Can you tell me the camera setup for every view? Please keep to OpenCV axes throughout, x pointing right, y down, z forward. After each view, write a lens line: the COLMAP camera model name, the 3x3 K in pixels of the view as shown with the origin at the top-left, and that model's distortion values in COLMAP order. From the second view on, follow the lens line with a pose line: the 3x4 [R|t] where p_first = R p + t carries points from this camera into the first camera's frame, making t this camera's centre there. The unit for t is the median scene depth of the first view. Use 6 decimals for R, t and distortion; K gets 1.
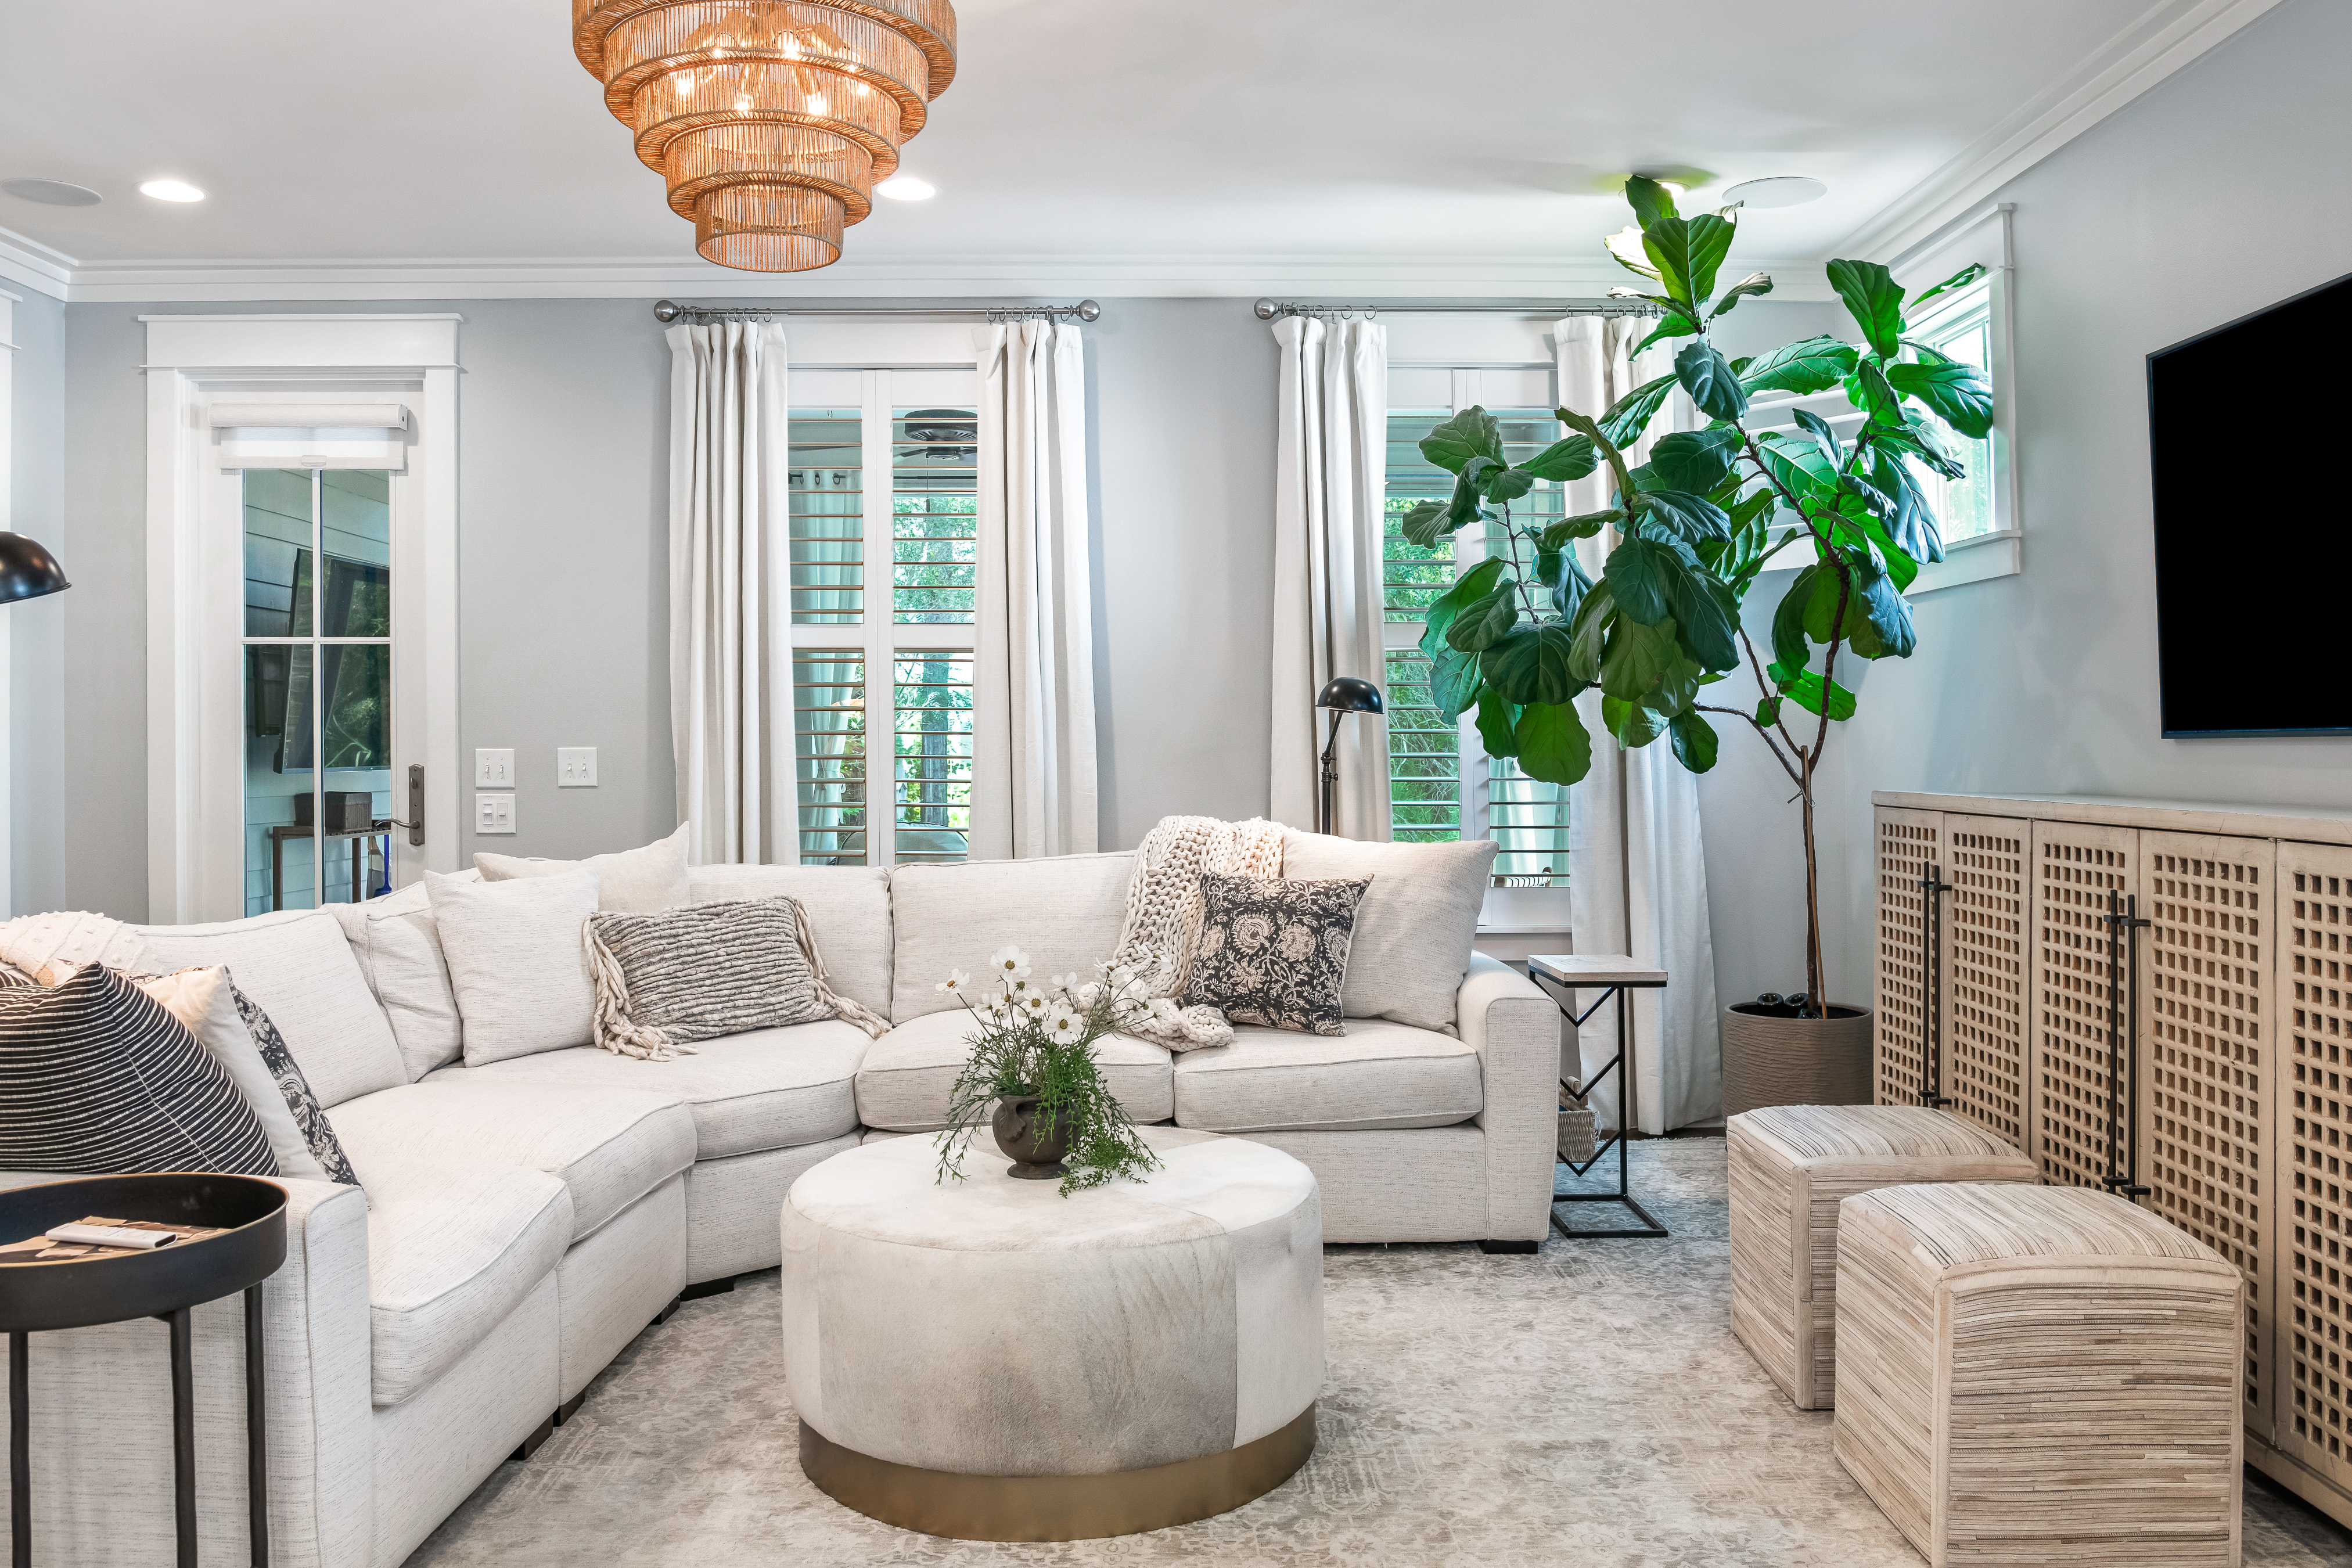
lens RADIAL K [[1834.9, 0, 1168.7], [0, 1834.9, 714.2], [0, 0, 1]] dist [-0.046337, 0.017261]
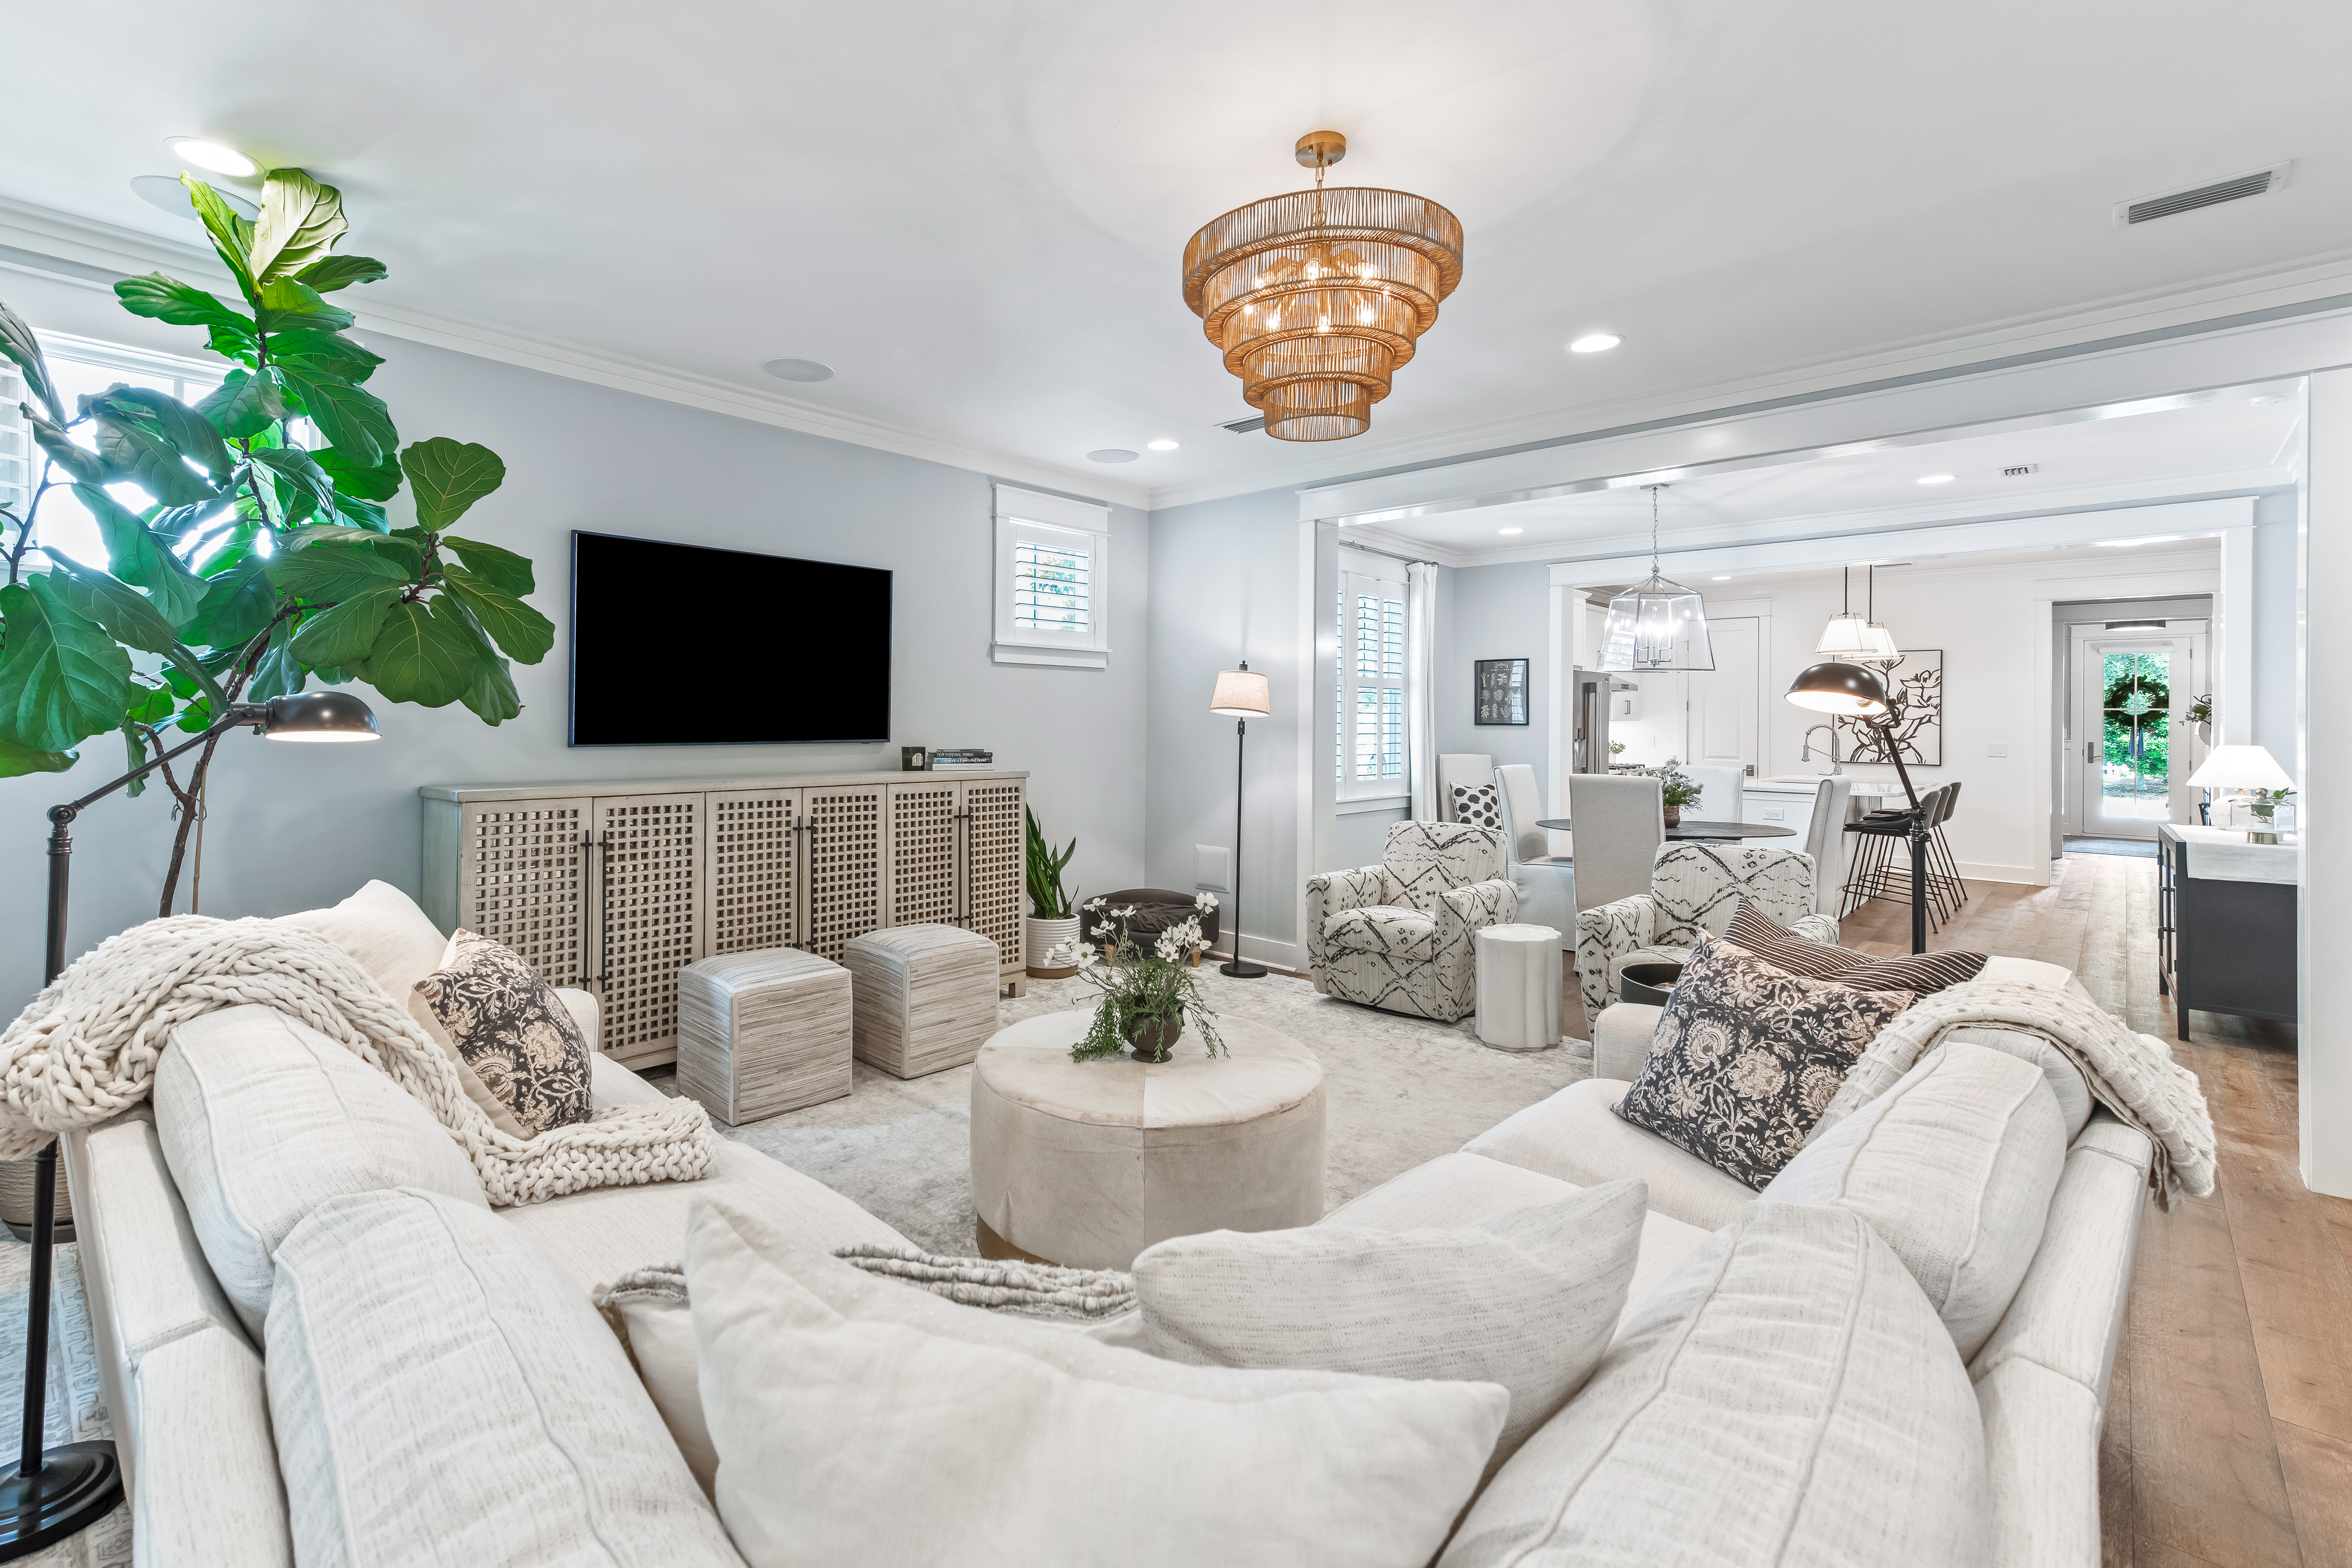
lens RADIAL K [[1024.5, 0, 1097.7], [0, 1024.5, 715.4], [0, 0, 1]] dist [0.023038, 0.000091]
pose [[-0.705323, -0.006912, 0.708852, -0.451507], [-0.023873, 0.999617, -0.014007, -0.013781], [-0.708484, -0.026802, -0.705218, 1.141907]]
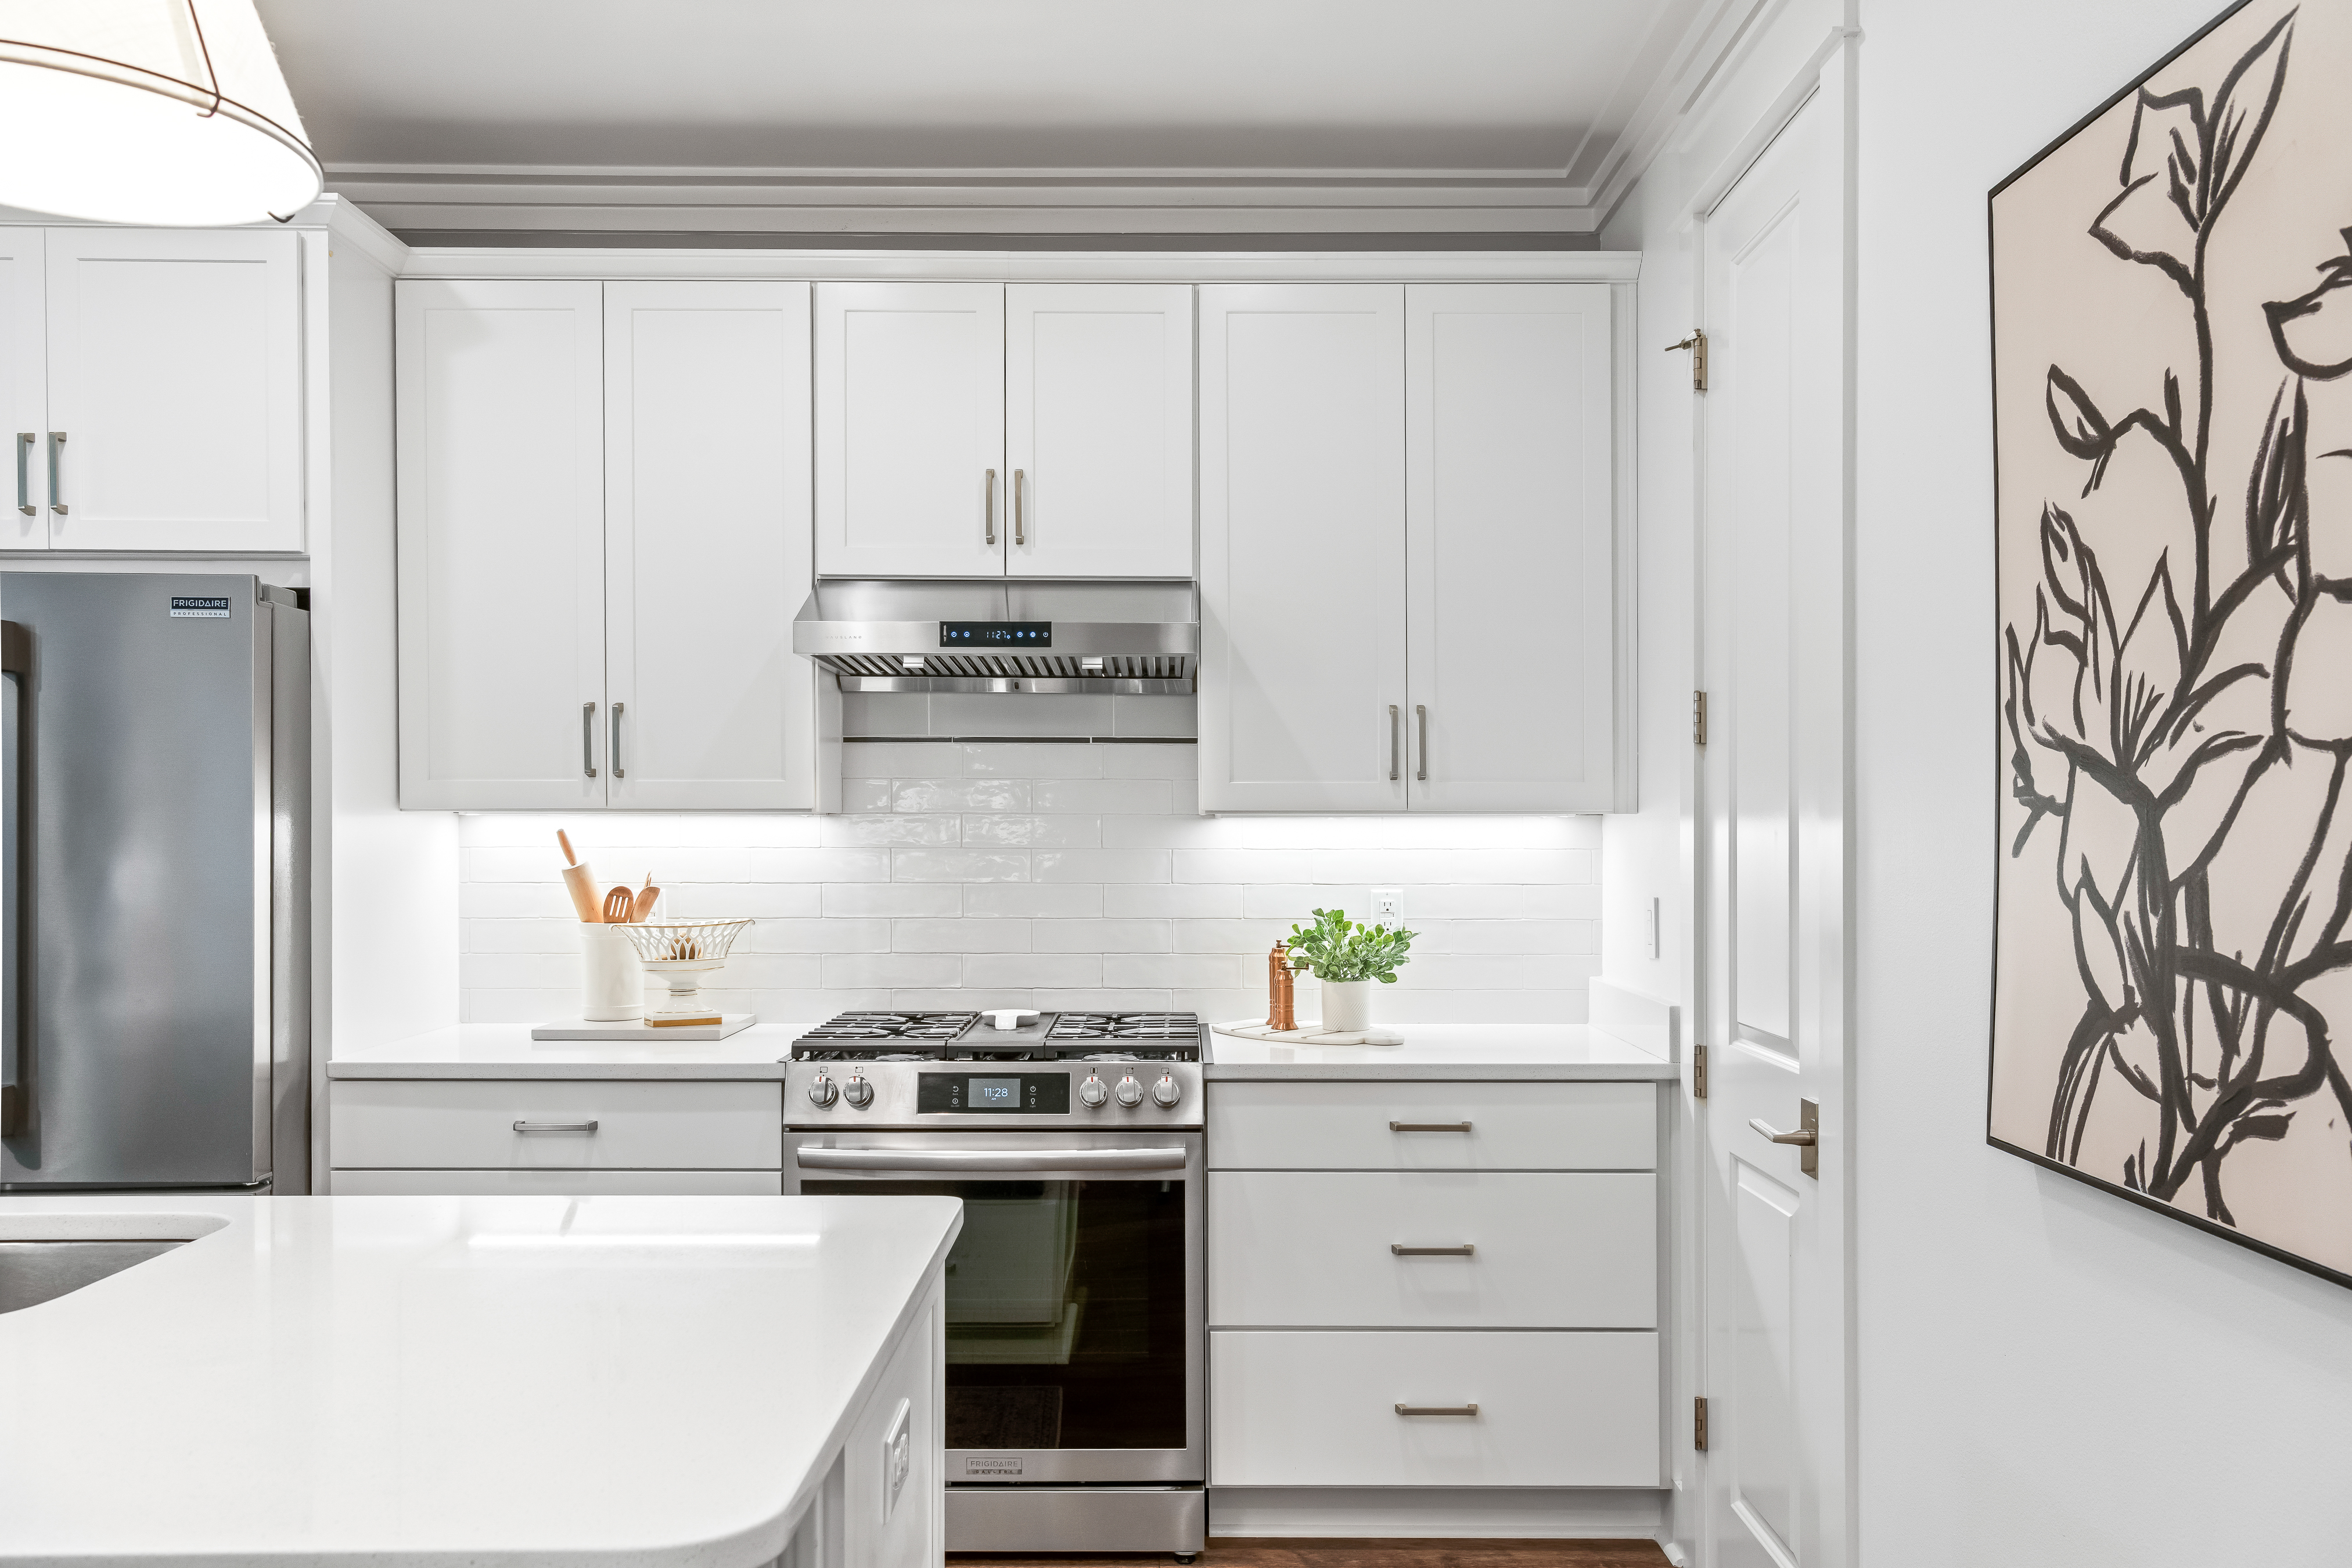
lens RADIAL K [[1815.0, 0, 1177.9], [0, 1815.0, 829.4], [0, 0, 1]] dist [0.007926, 0.004499]
pose [[0.006653, -0.002442, 0.999975, -0.436525], [-0.022981, 0.999733, 0.002594, -0.055681], [-0.999714, -0.022998, 0.006595, -1.271981]]
